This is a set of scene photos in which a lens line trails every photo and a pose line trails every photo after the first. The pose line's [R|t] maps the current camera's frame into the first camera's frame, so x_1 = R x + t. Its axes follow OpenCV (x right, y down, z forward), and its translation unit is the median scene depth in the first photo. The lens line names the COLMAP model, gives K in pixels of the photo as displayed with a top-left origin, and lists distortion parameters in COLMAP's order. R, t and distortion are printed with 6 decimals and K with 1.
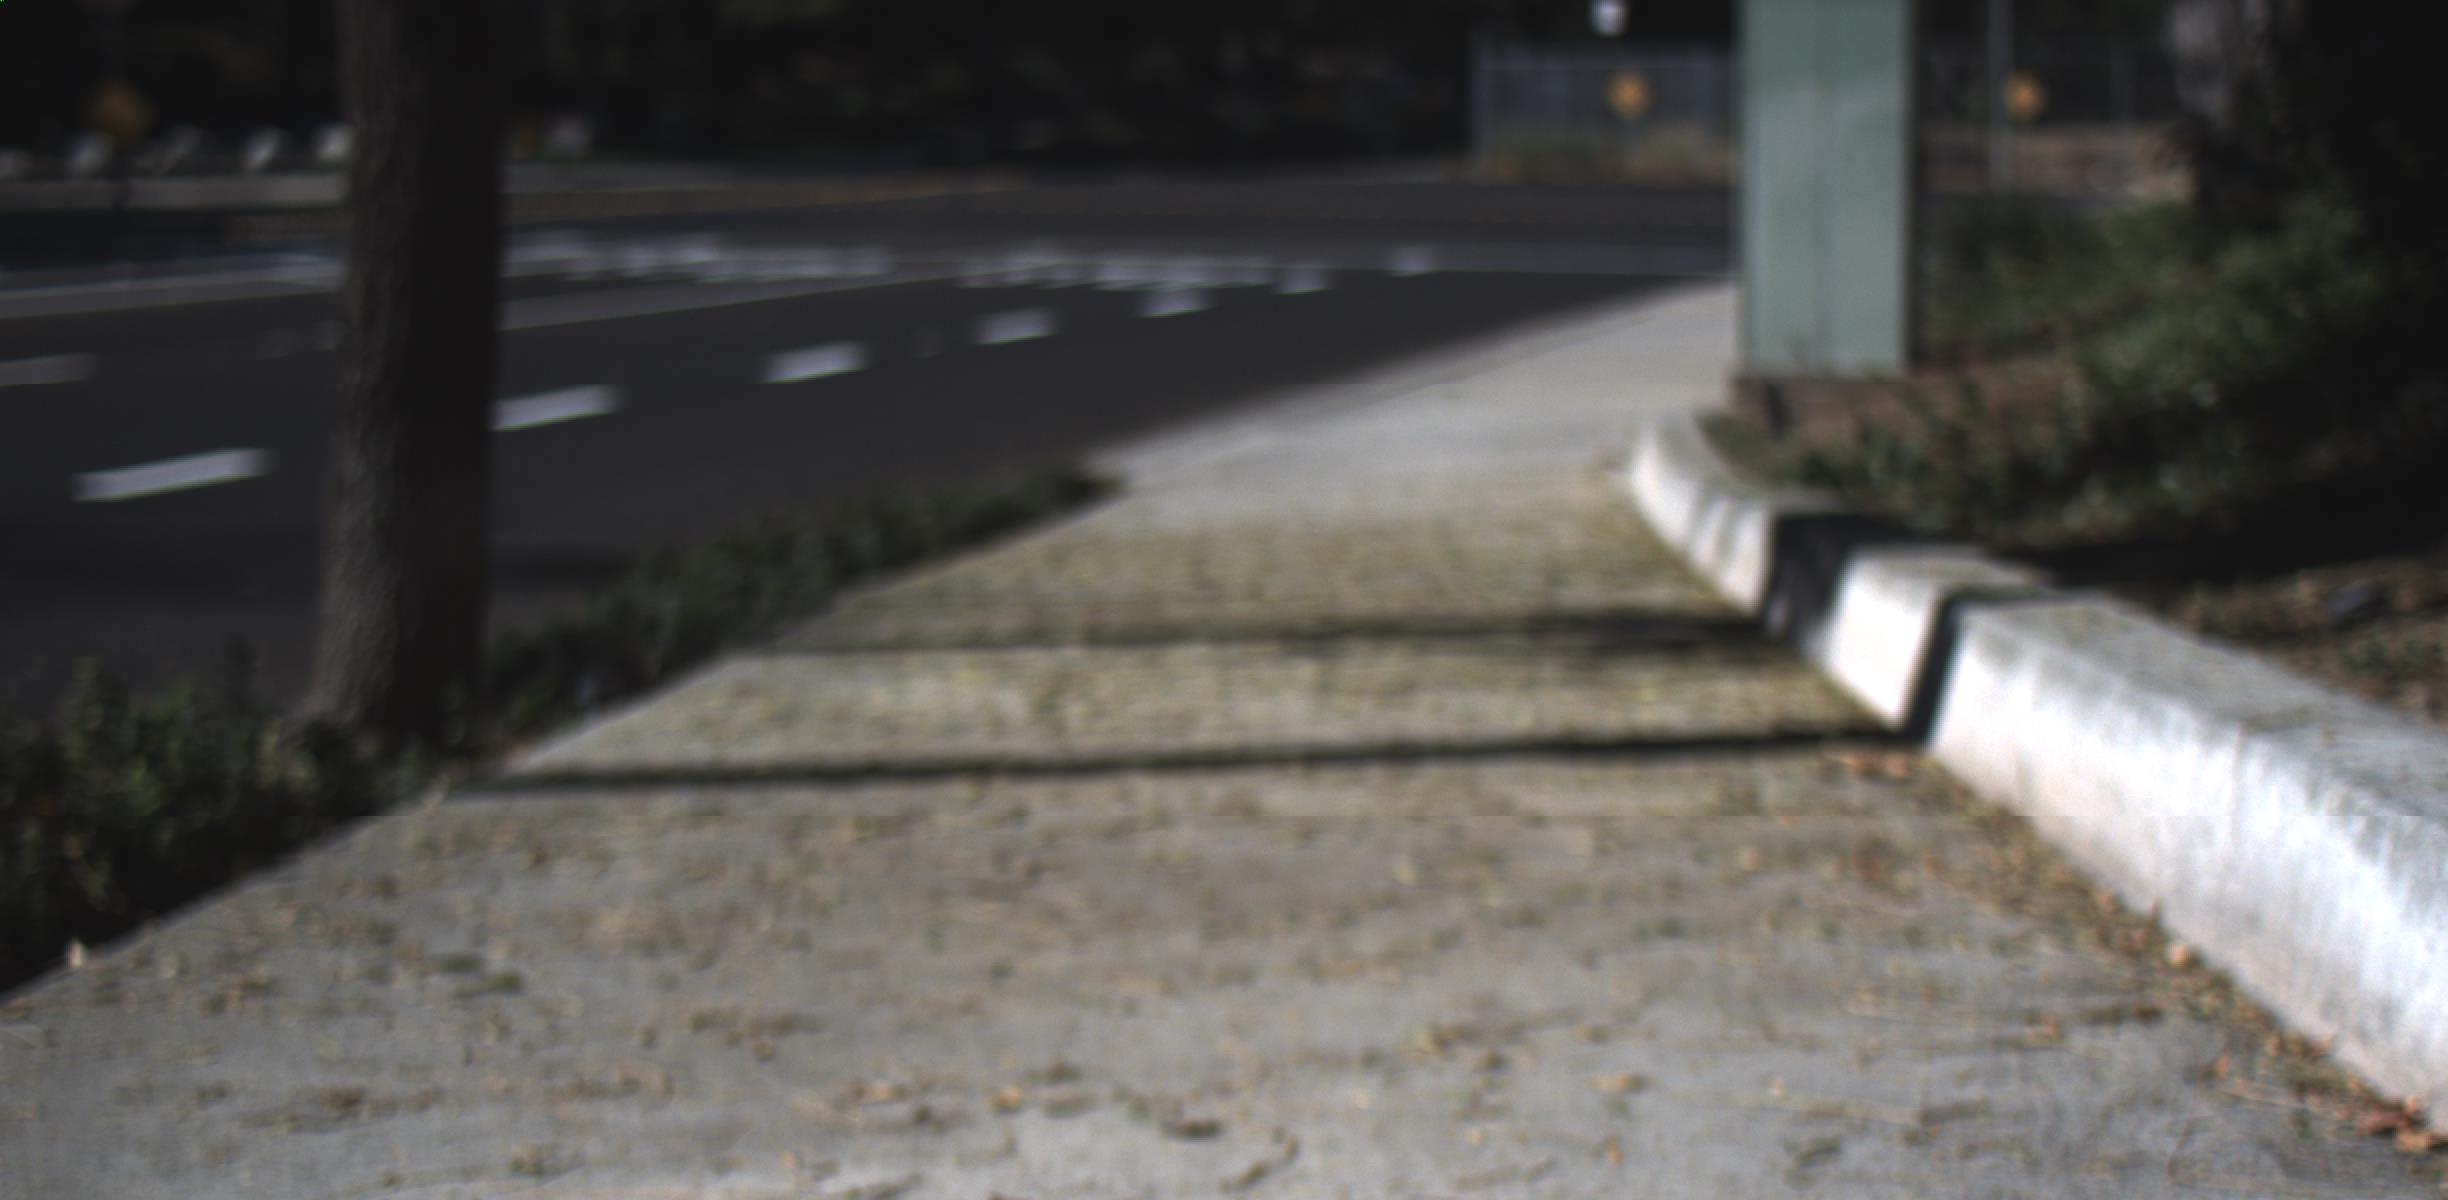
lens RADIAL K [[8781.4, 0, 1224.0], [0, 8781.4, 600.0], [0, 0, 1]] dist [0.452709, 8.153578]
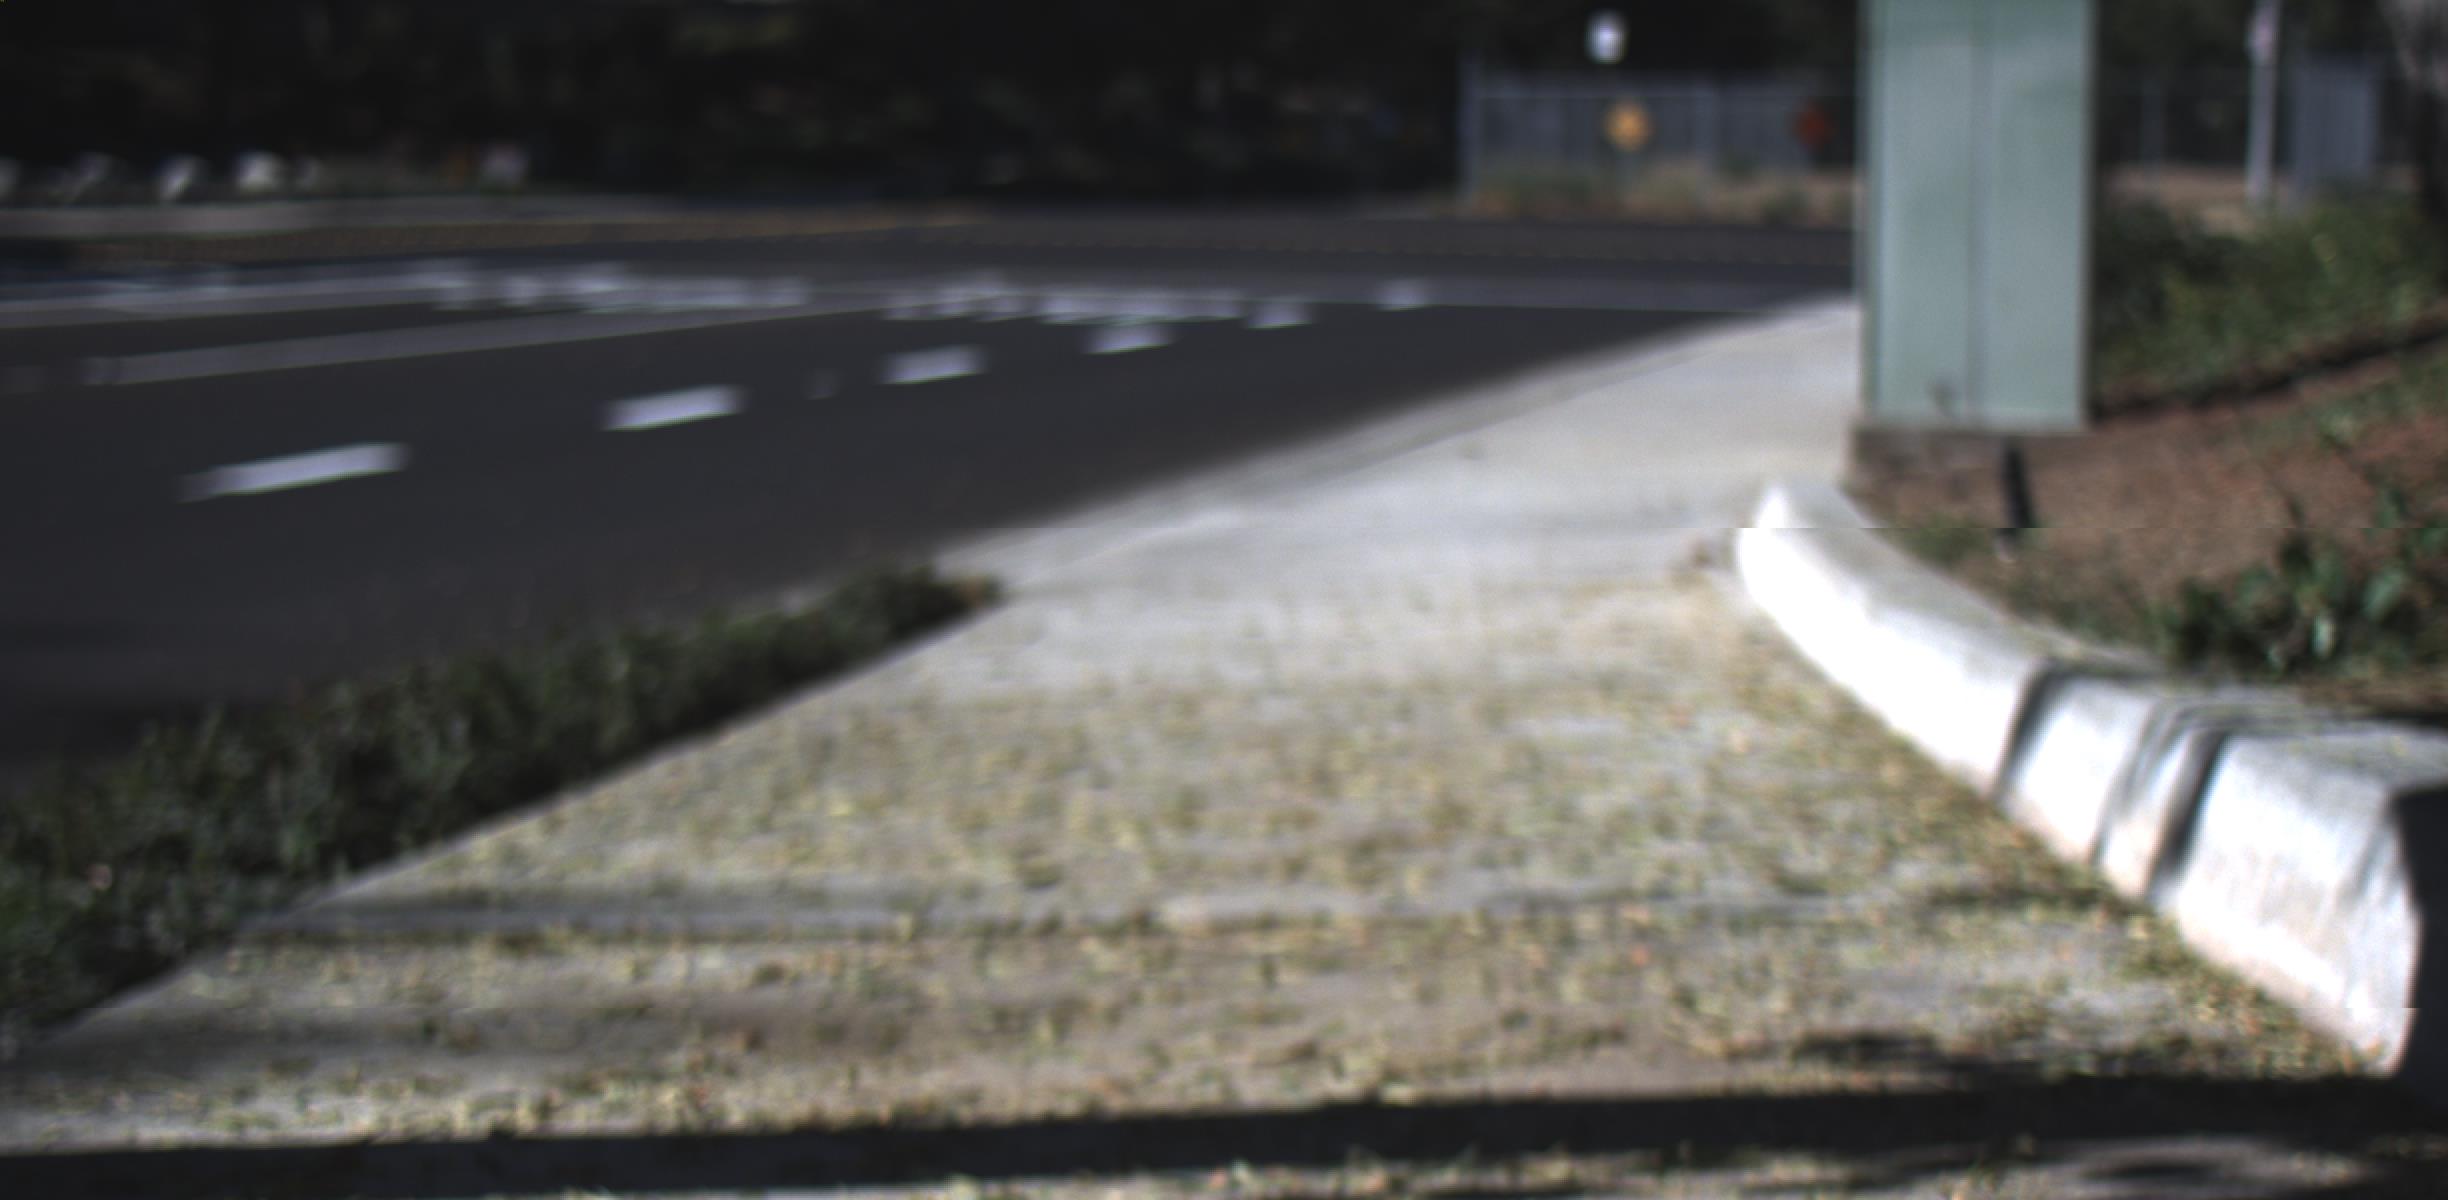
lens RADIAL K [[8781.4, 0, 1224.0], [0, 8781.4, 600.0], [0, 0, 1]] dist [0.452709, 8.153578]
pose [[0.999984, 0.005047, 0.002558, 0.001464], [-0.005034, 0.999973, -0.005268, -0.003285], [-0.002584, 0.005255, 0.999983, 0.120635]]
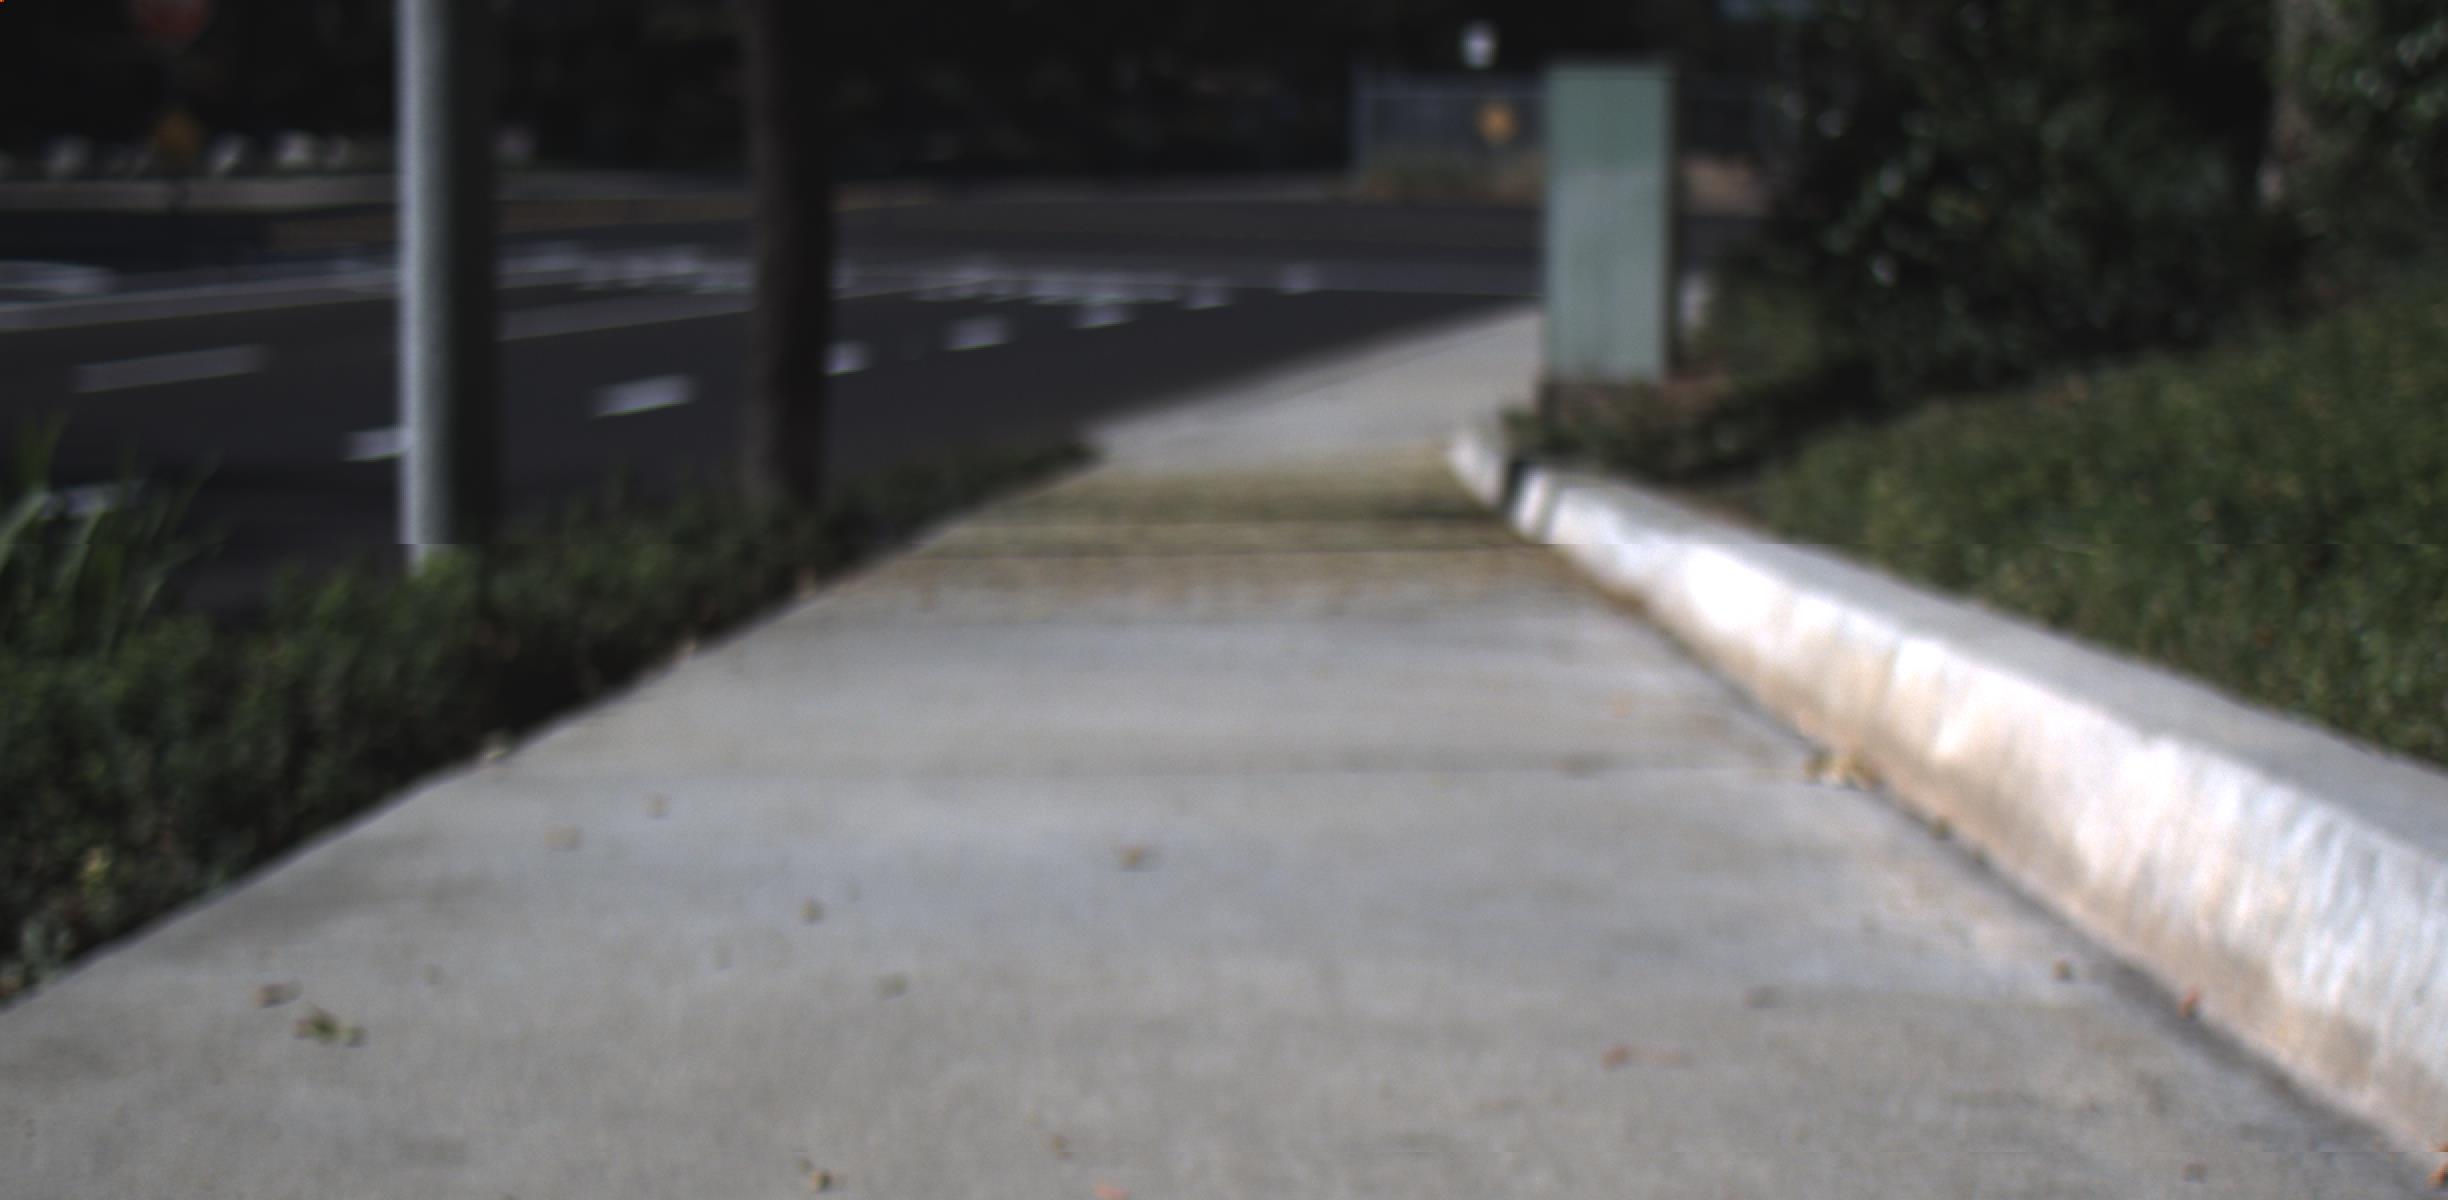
lens RADIAL K [[8781.4, 0, 1224.0], [0, 8781.4, 600.0], [0, 0, 1]] dist [0.452709, 8.153578]
pose [[0.999836, 0.011320, 0.014127, -0.004772], [-0.011316, 0.999936, -0.000309, 0.004489], [-0.014130, 0.000149, 0.999900, -0.168379]]
